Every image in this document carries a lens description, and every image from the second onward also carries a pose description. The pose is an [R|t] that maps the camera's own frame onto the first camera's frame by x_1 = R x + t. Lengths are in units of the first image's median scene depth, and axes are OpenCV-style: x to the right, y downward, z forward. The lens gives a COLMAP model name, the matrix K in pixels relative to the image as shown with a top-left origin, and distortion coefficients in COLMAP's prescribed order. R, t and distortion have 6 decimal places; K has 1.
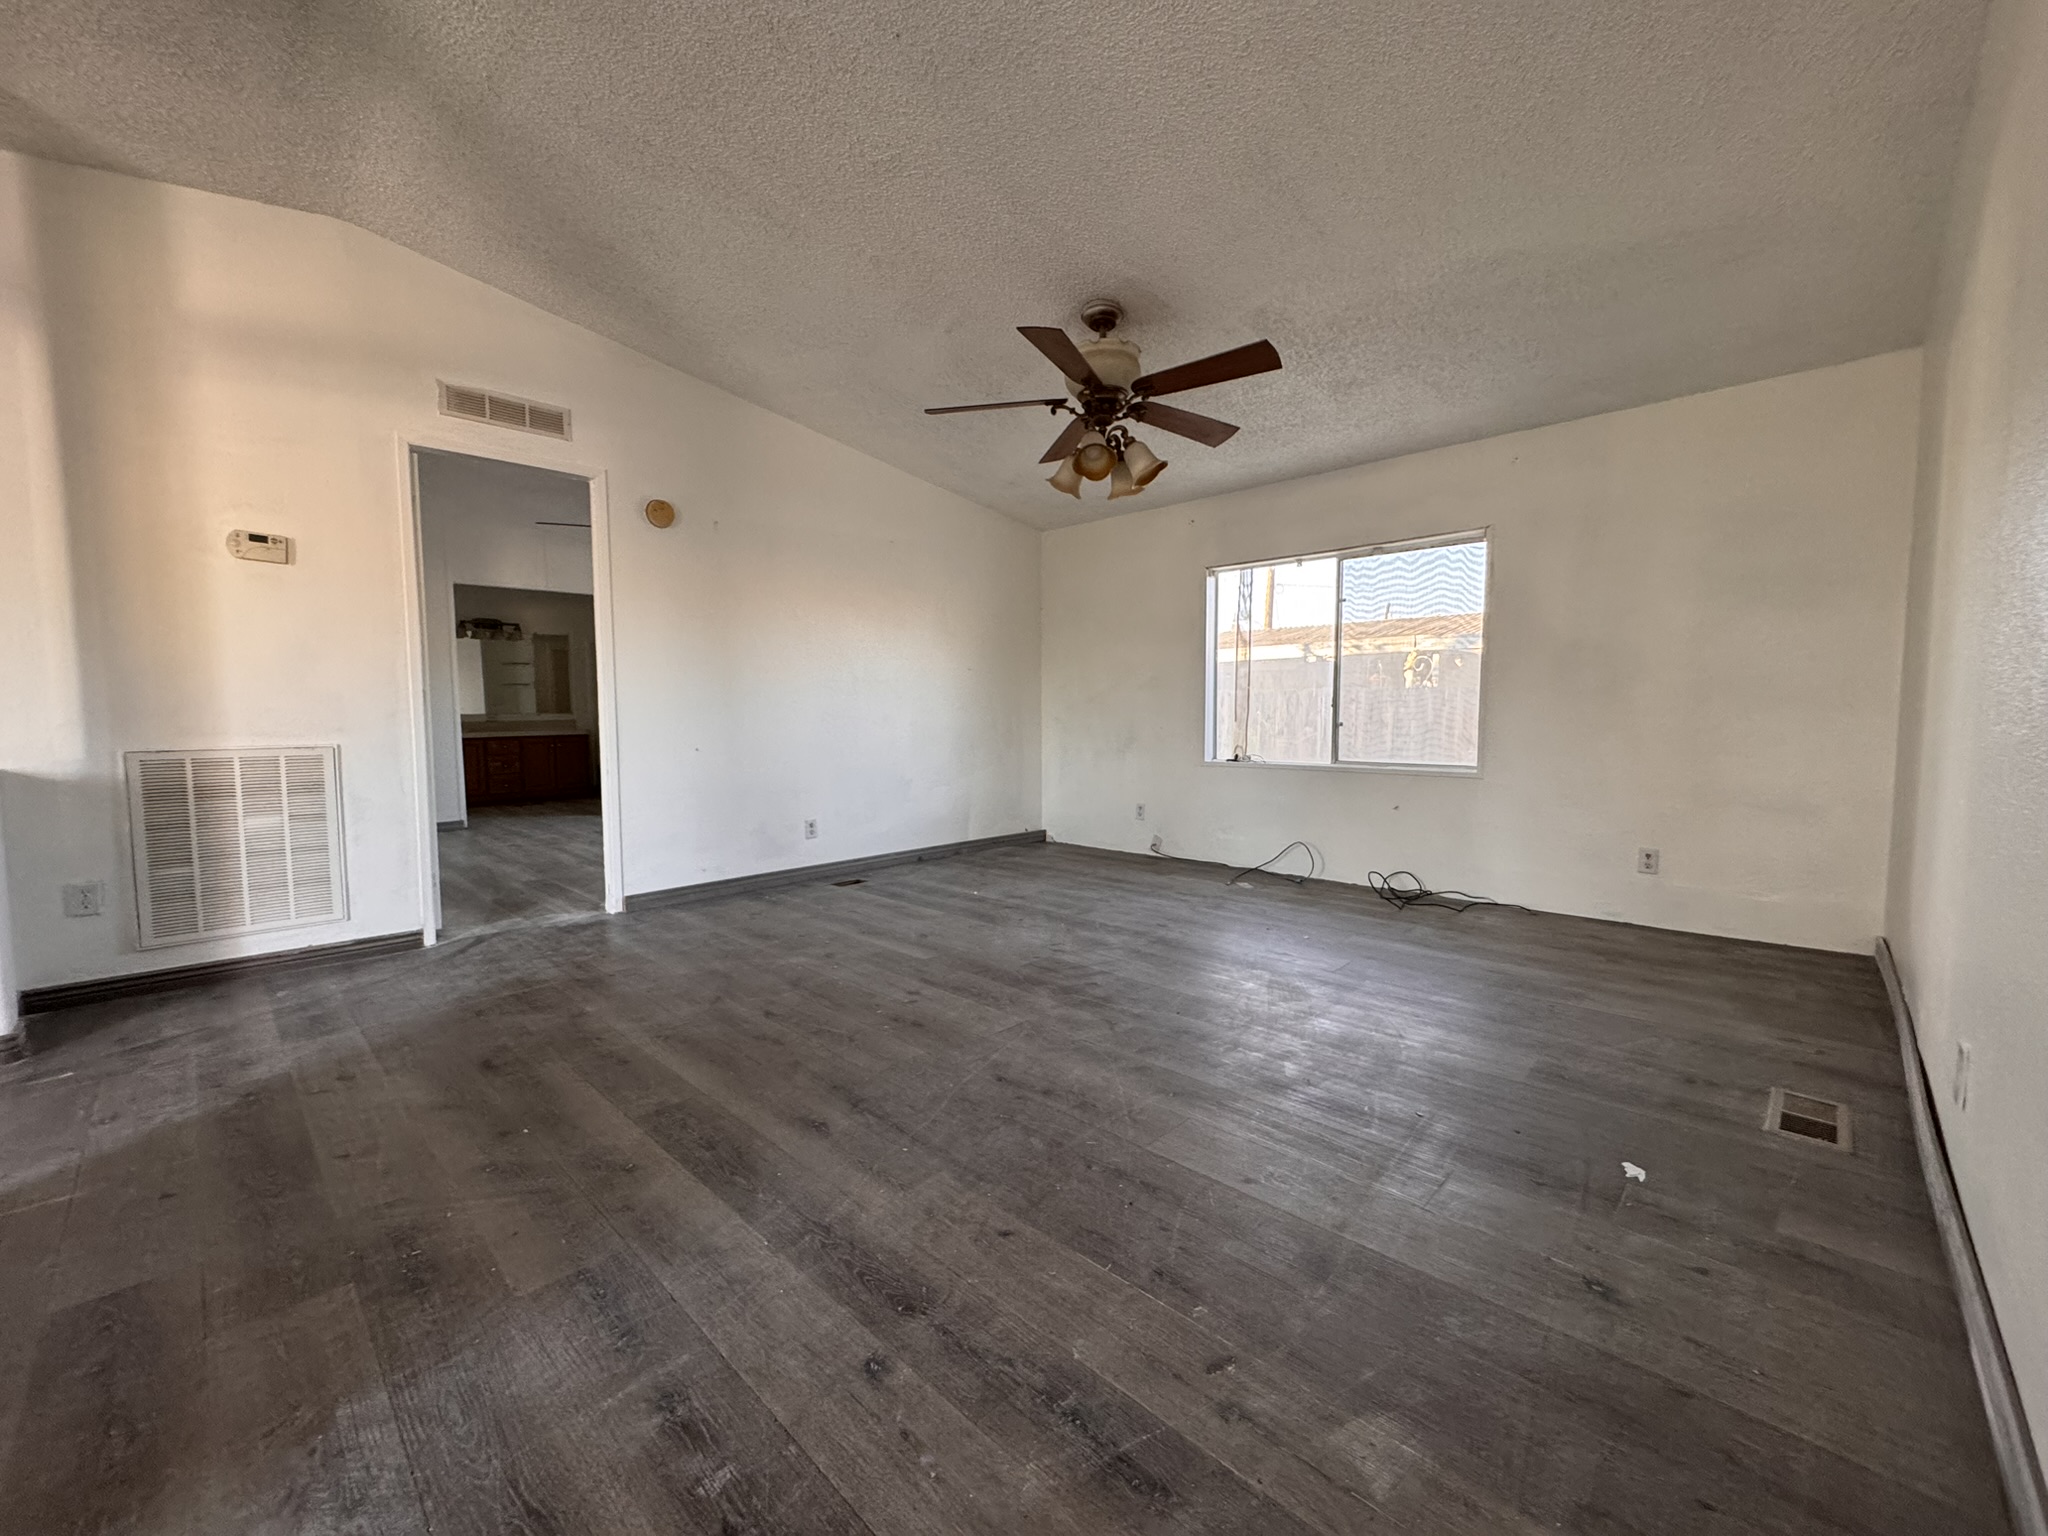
lens RADIAL K [[824.7, 0, 1024.0], [0, 824.7, 768.0], [0, 0, 1]] dist [-0.001256, -0.000407]
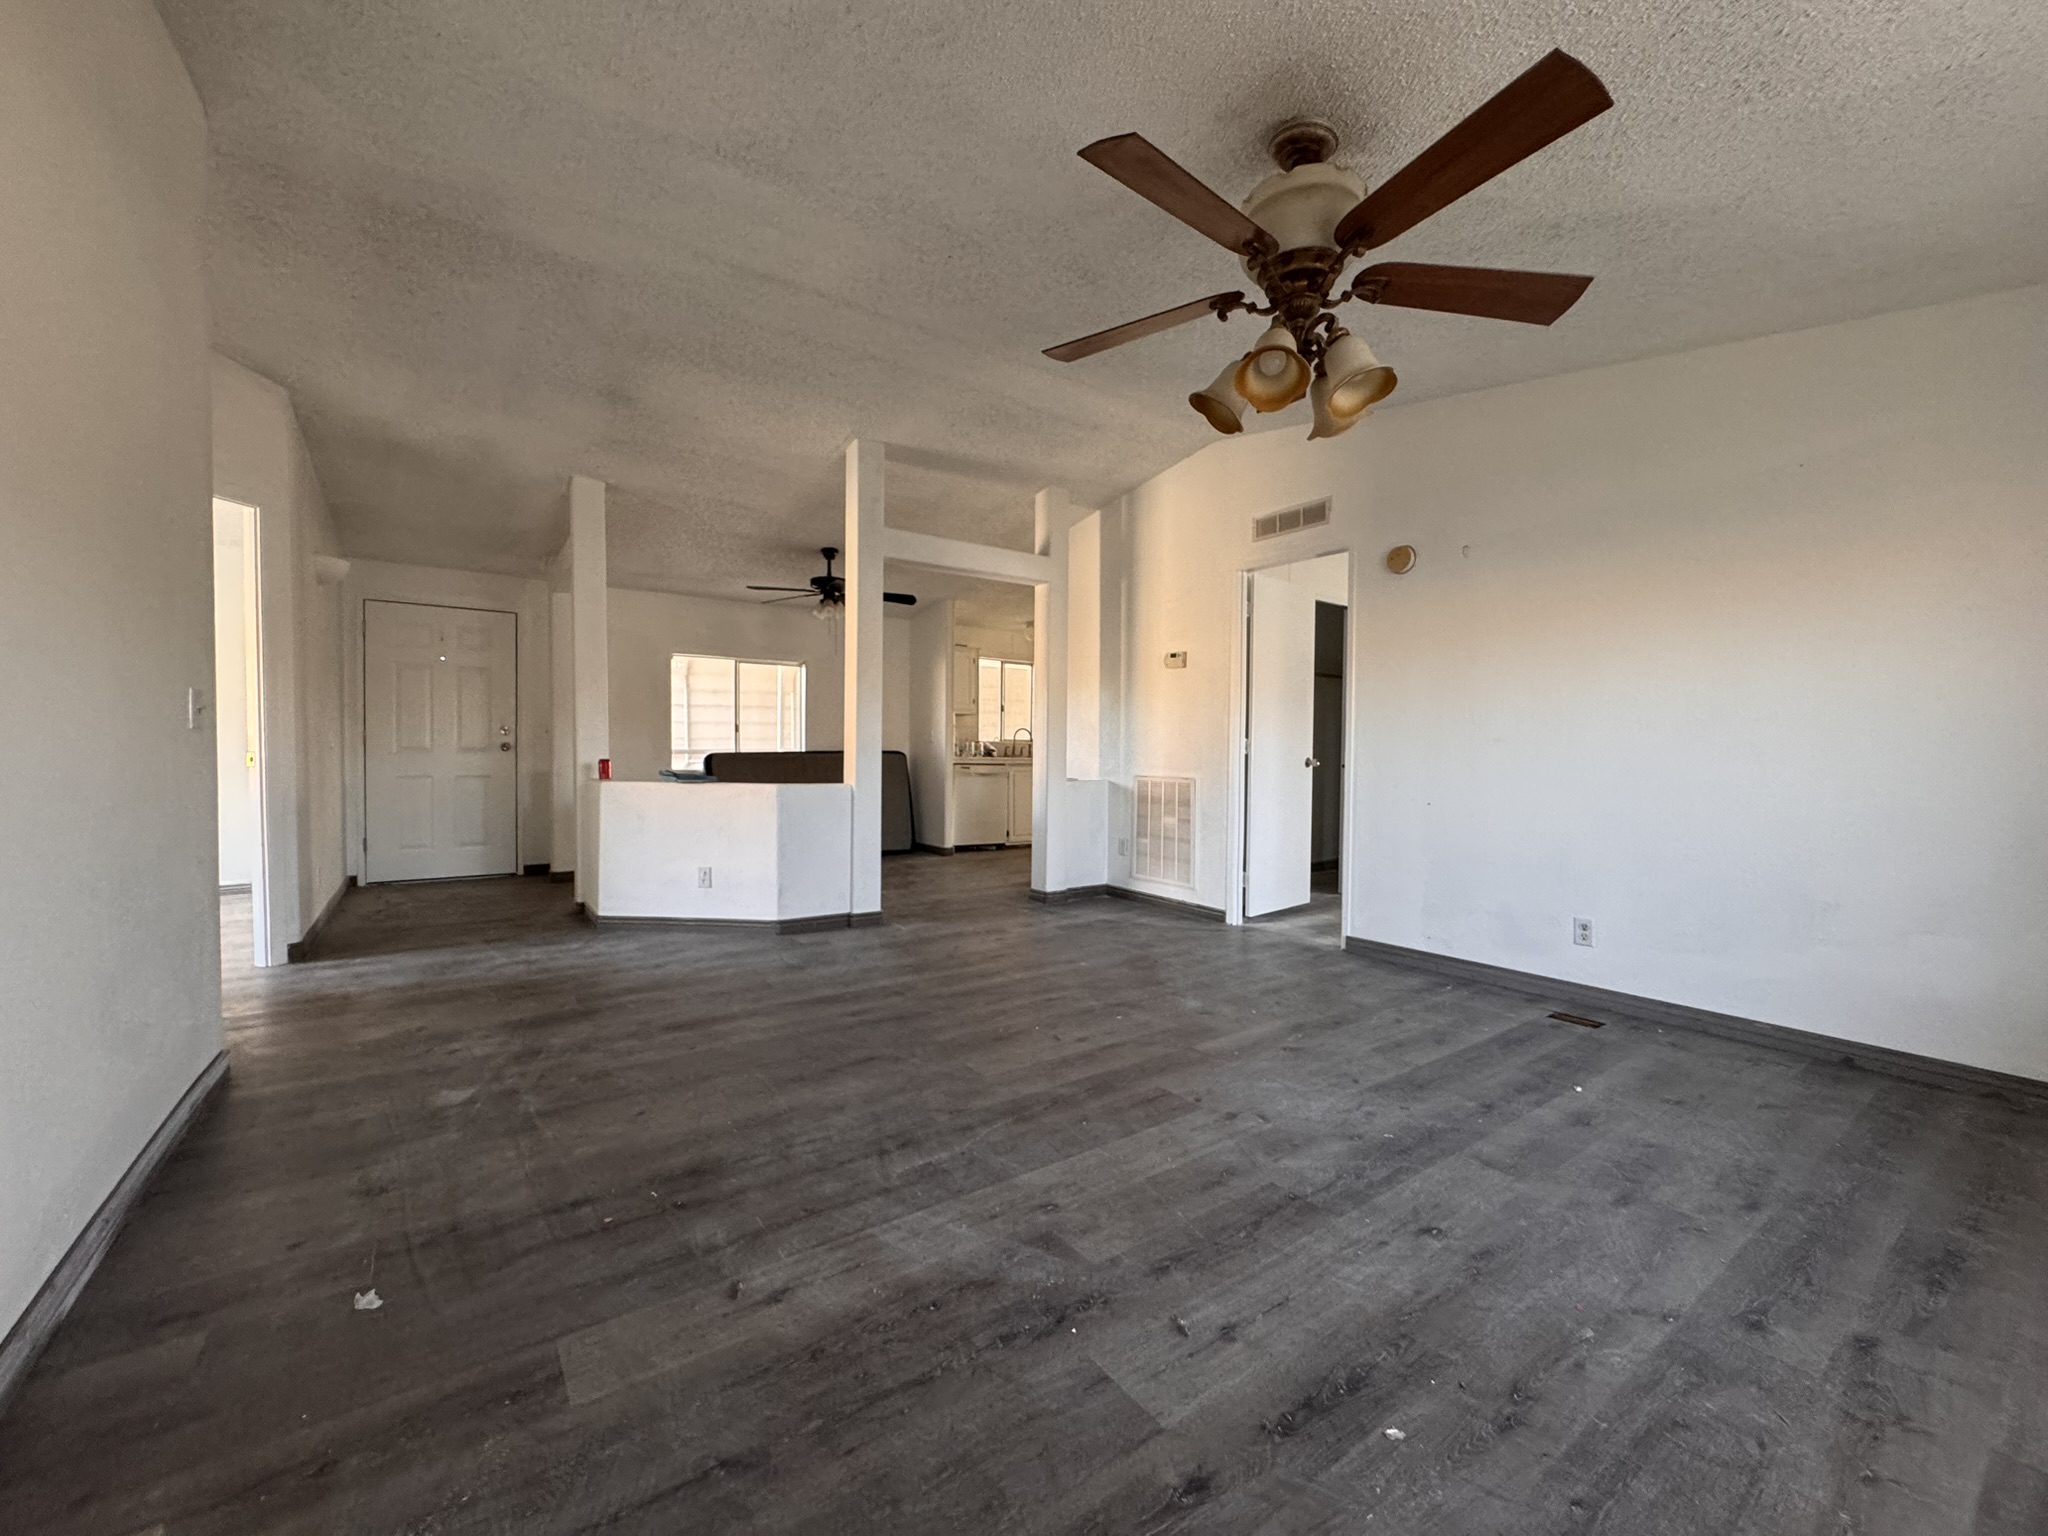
lens RADIAL K [[815.5, 0, 1011.4], [0, 815.5, 768.7], [0, 0, 1]] dist [0.000042, -0.000334]
pose [[-0.193443, 0.032516, -0.980572, 0.808784], [-0.072926, 0.996209, 0.047422, -0.098525], [0.978397, 0.080683, -0.190339, 1.003745]]
